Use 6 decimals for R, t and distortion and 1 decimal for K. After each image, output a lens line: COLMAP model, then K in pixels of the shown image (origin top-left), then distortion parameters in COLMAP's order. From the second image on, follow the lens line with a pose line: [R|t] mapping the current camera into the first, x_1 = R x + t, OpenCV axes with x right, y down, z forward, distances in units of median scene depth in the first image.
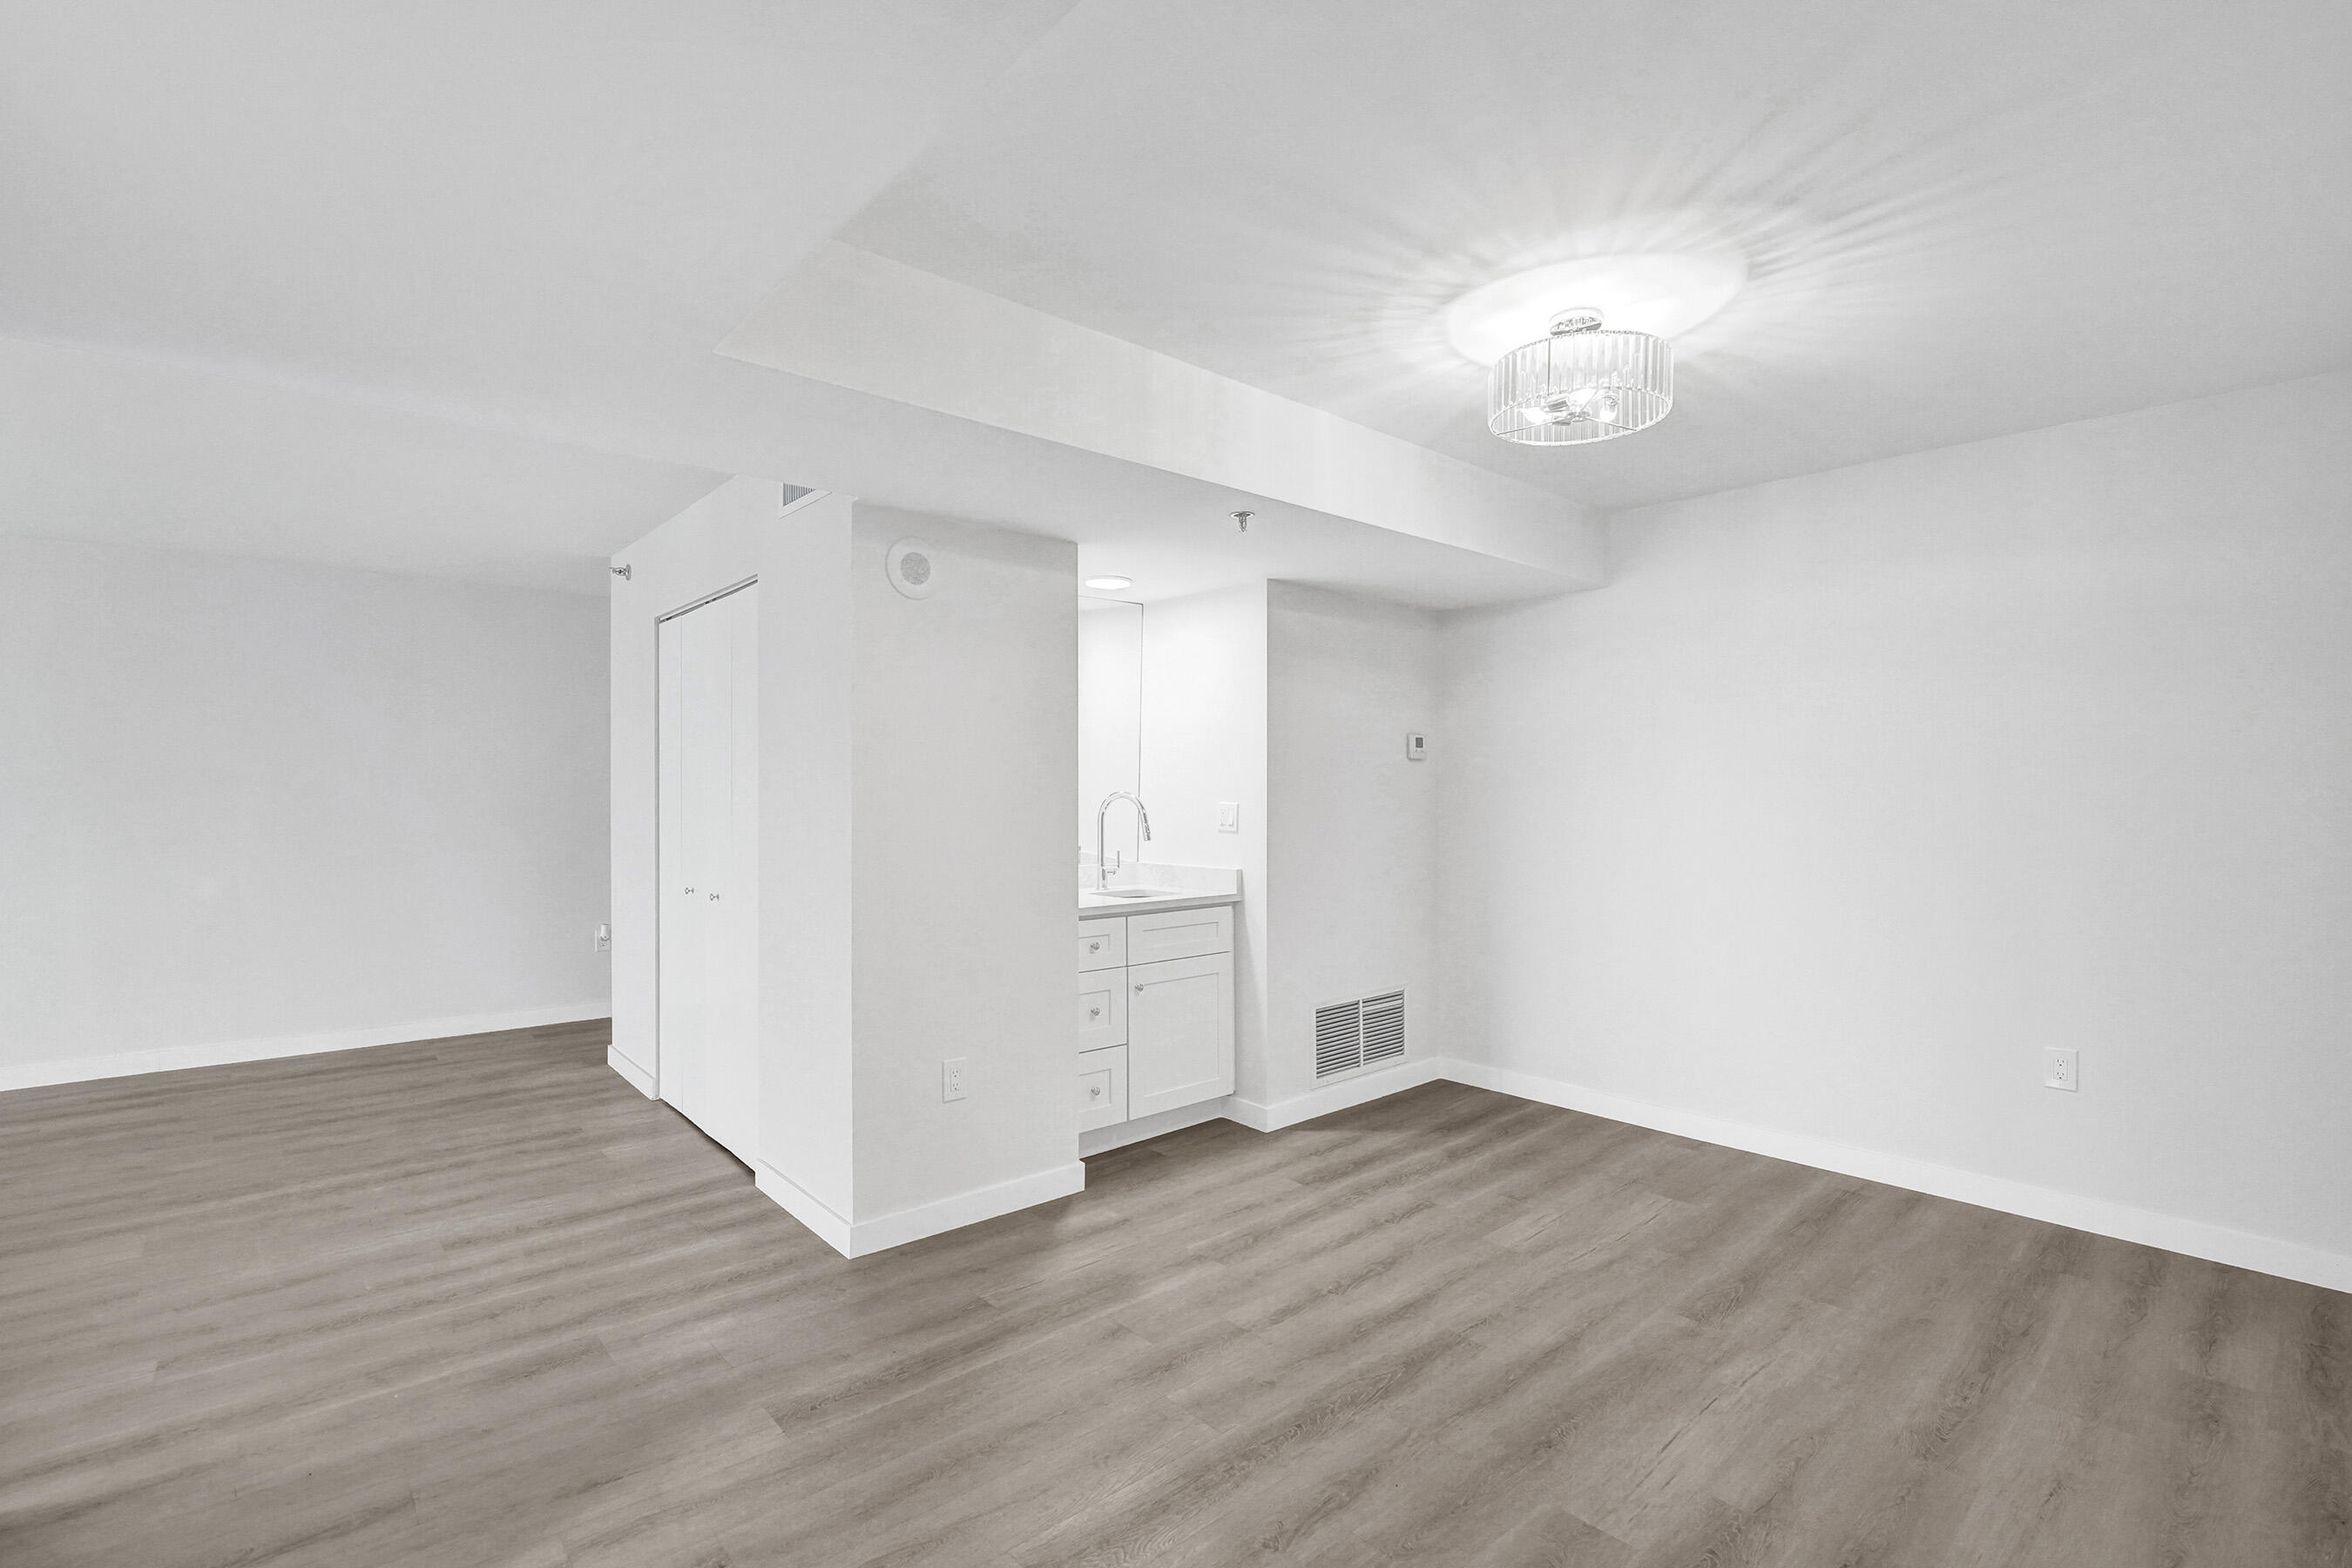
lens RADIAL K [[1054.2, 0, 1172.9], [0, 1054.2, 793.5], [0, 0, 1]] dist [-0.034302, 0.000534]
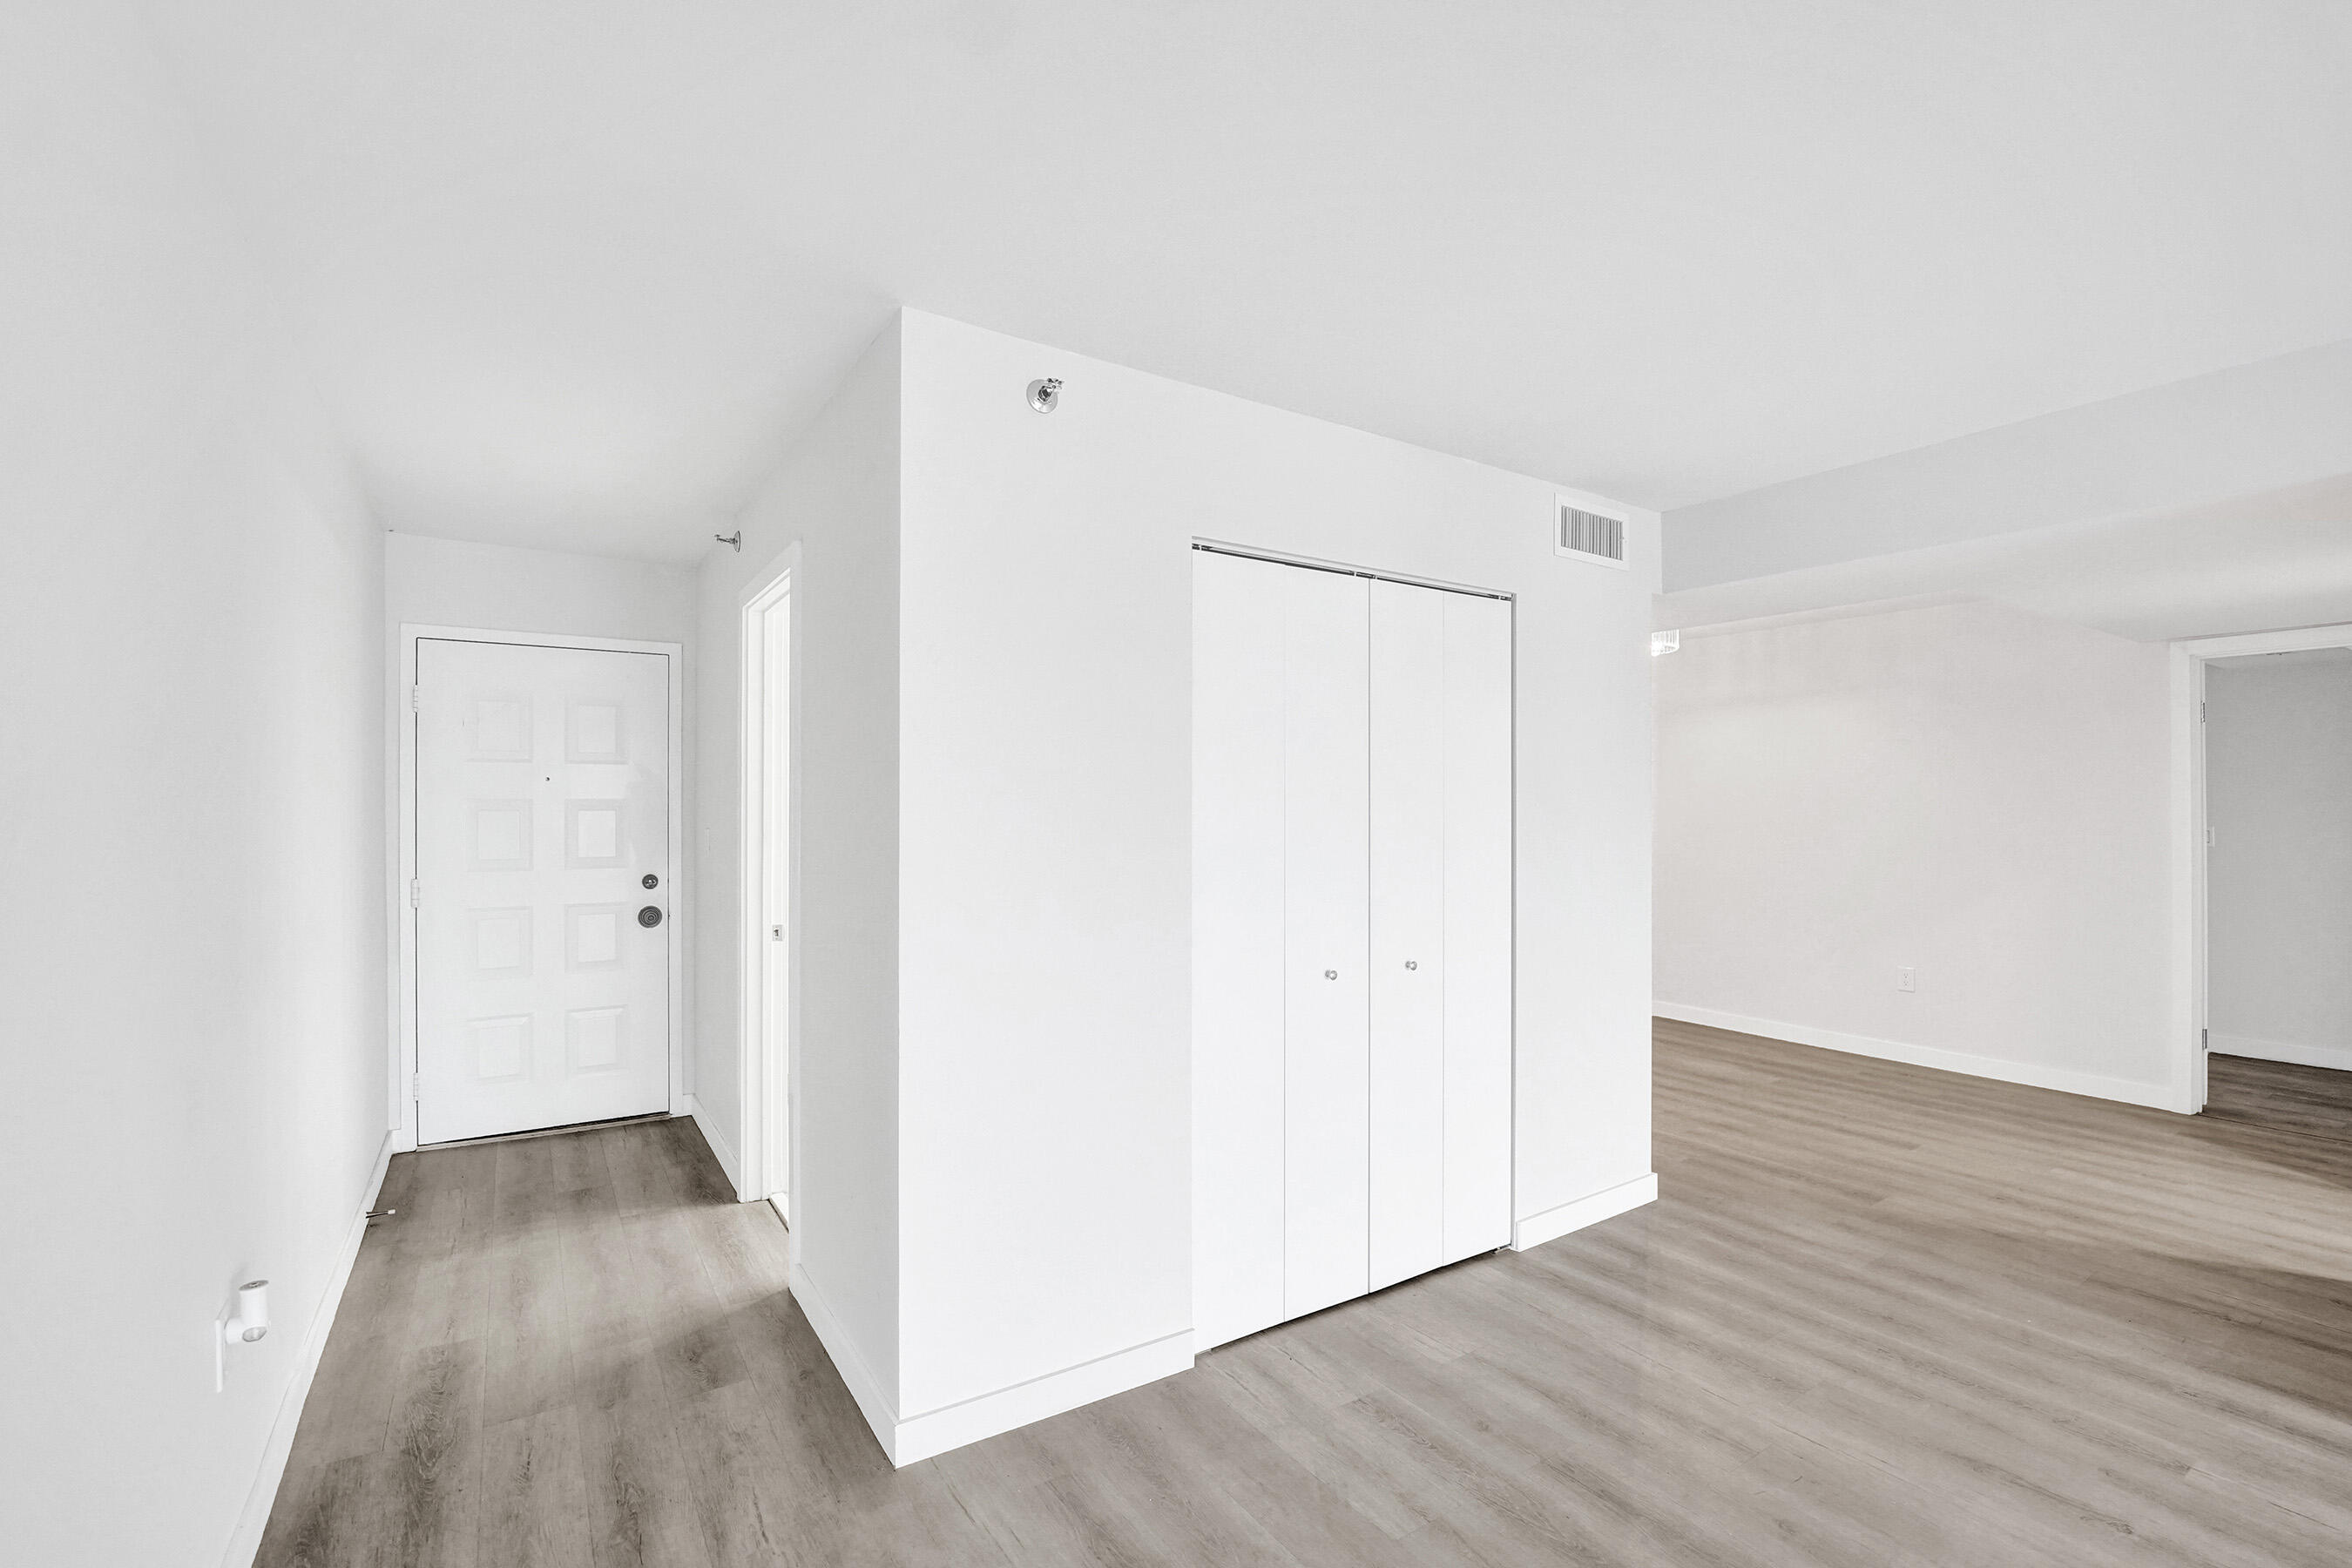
lens RADIAL K [[1024.2, 0, 1171.9], [0, 1024.2, 797.2], [0, 0, 1]] dist [-0.020856, -0.000331]
pose [[0.141817, 0.002853, 0.989889, -1.520505], [0.000750, 0.999995, -0.002990, -0.027970], [-0.989893, 0.001166, 0.141815, 1.336067]]
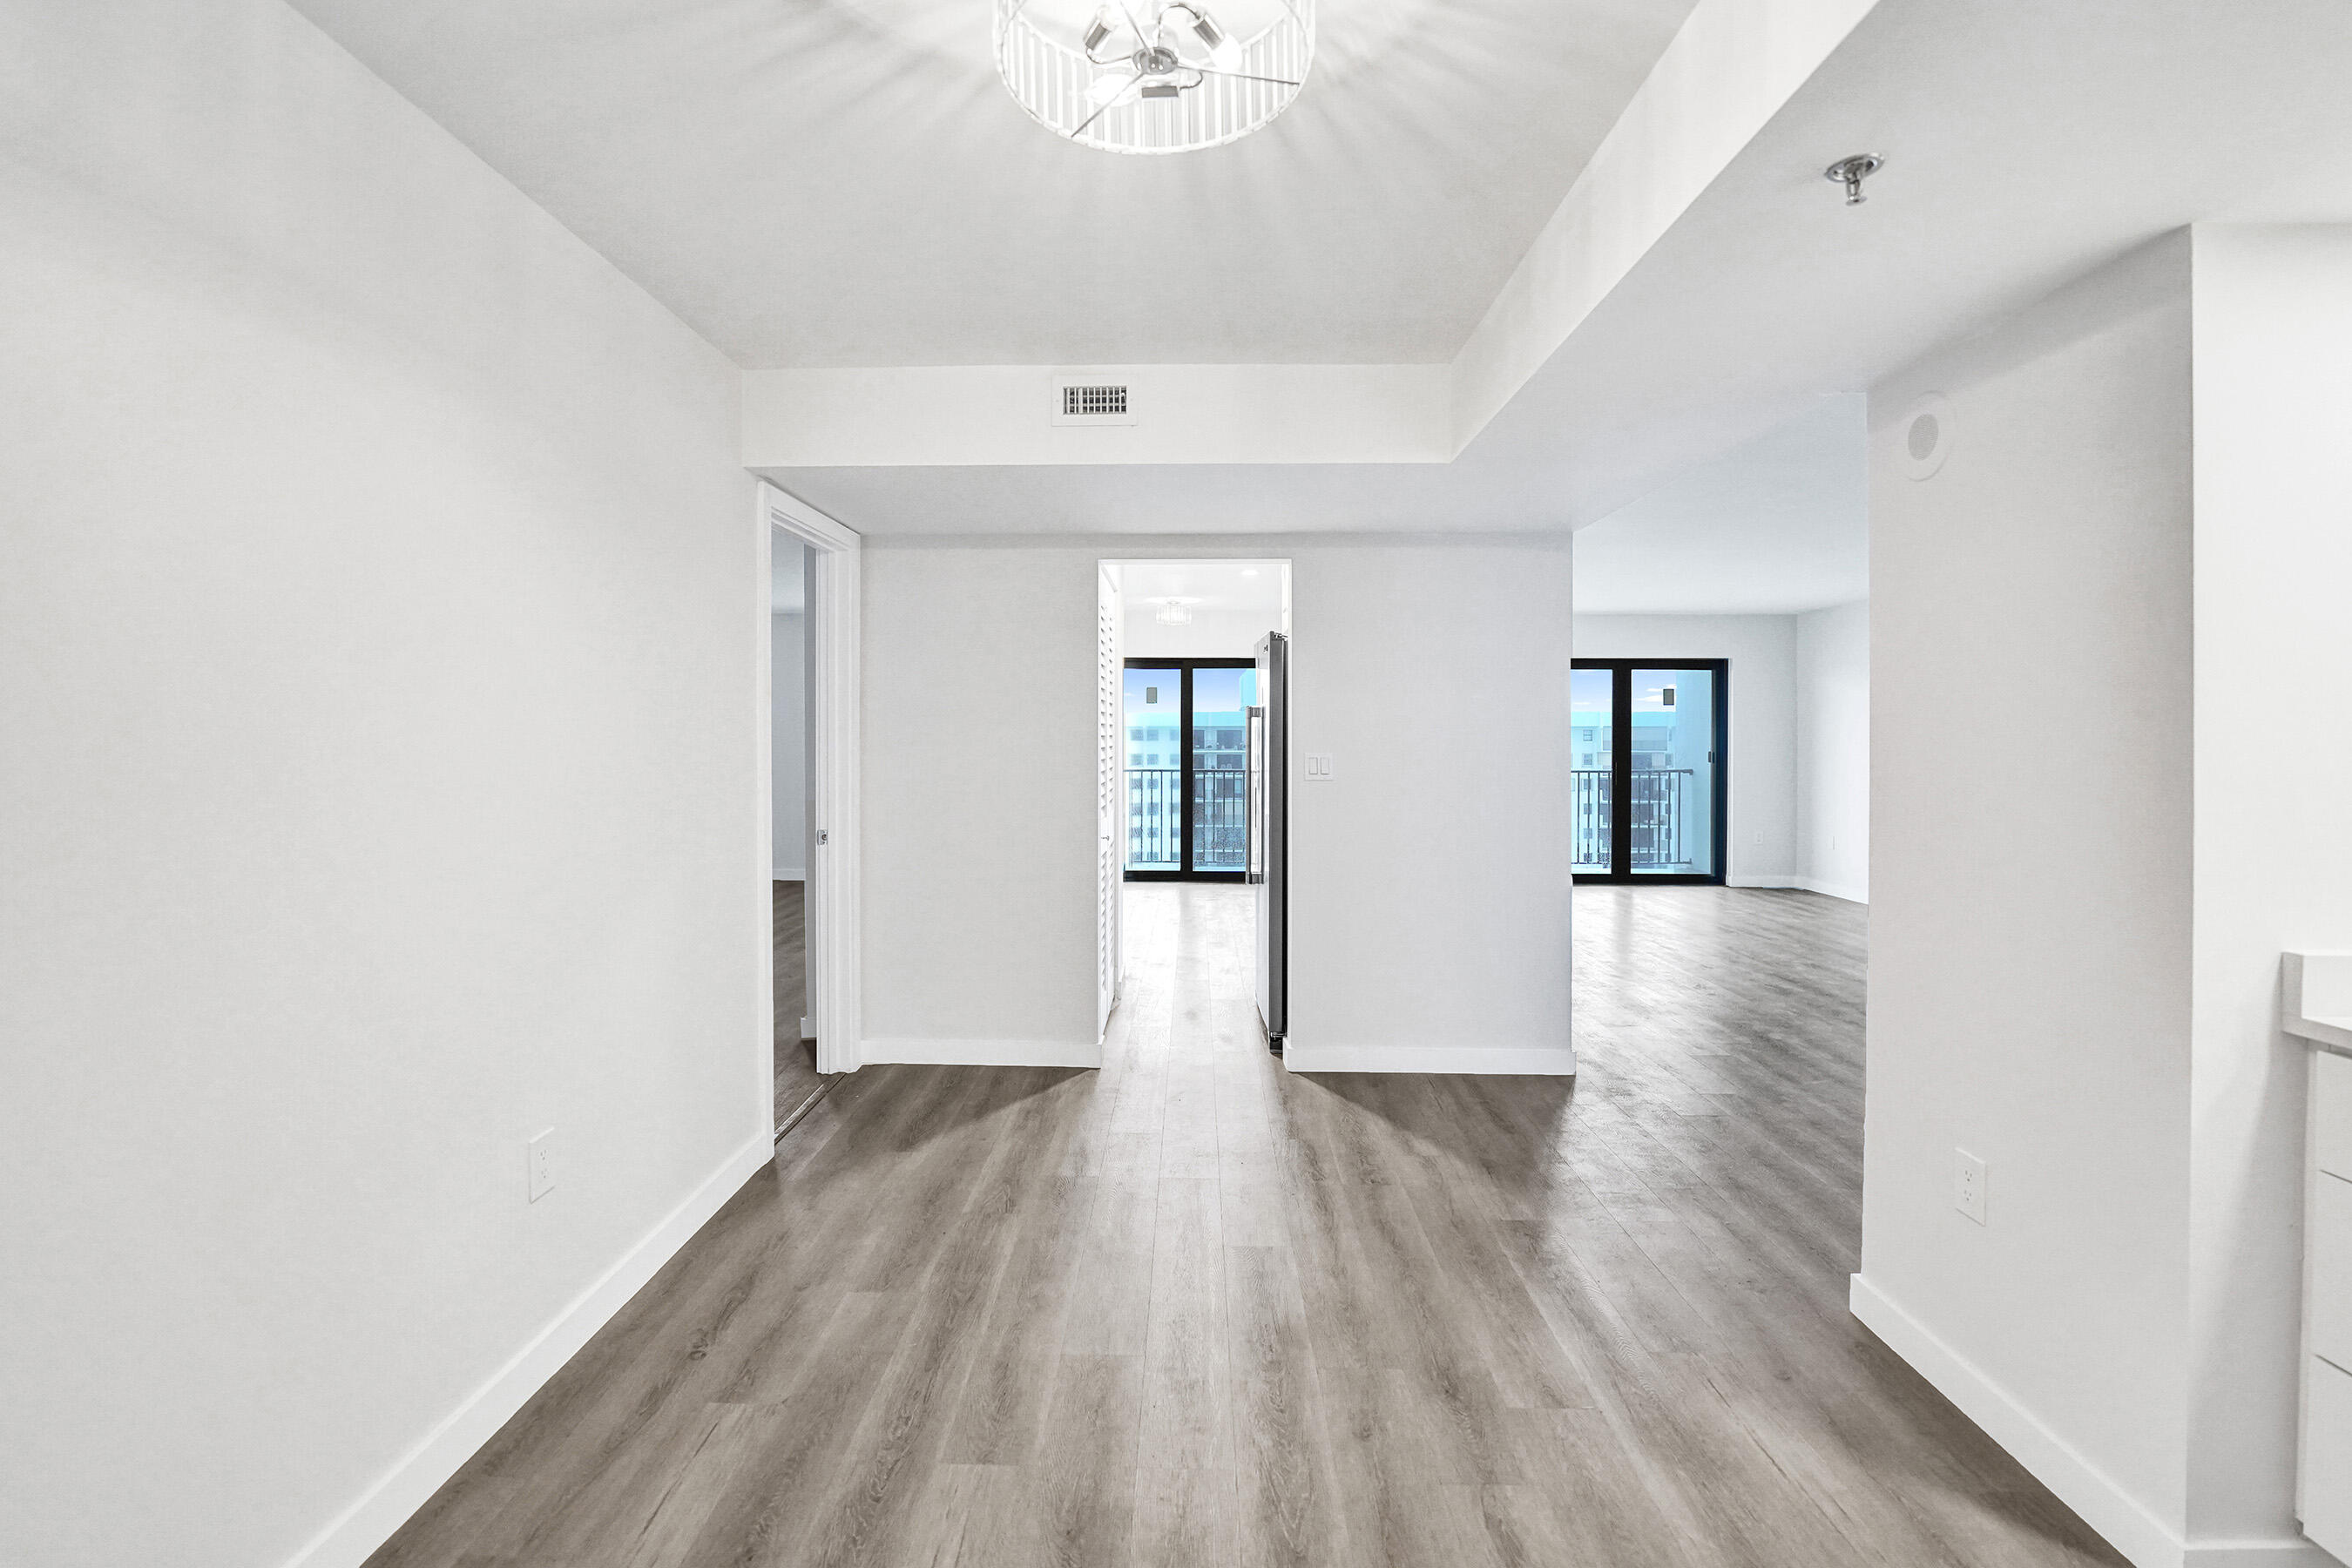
lens RADIAL K [[1025.7, 0, 1159.2], [0, 1025.7, 734.3], [0, 0, 1]] dist [-0.028782, 0.000342]
pose [[-0.685344, -0.002981, -0.728213, 0.615449], [-0.005264, 0.999986, 0.000861, -0.008240], [0.728200, 0.004423, -0.685350, 1.090773]]
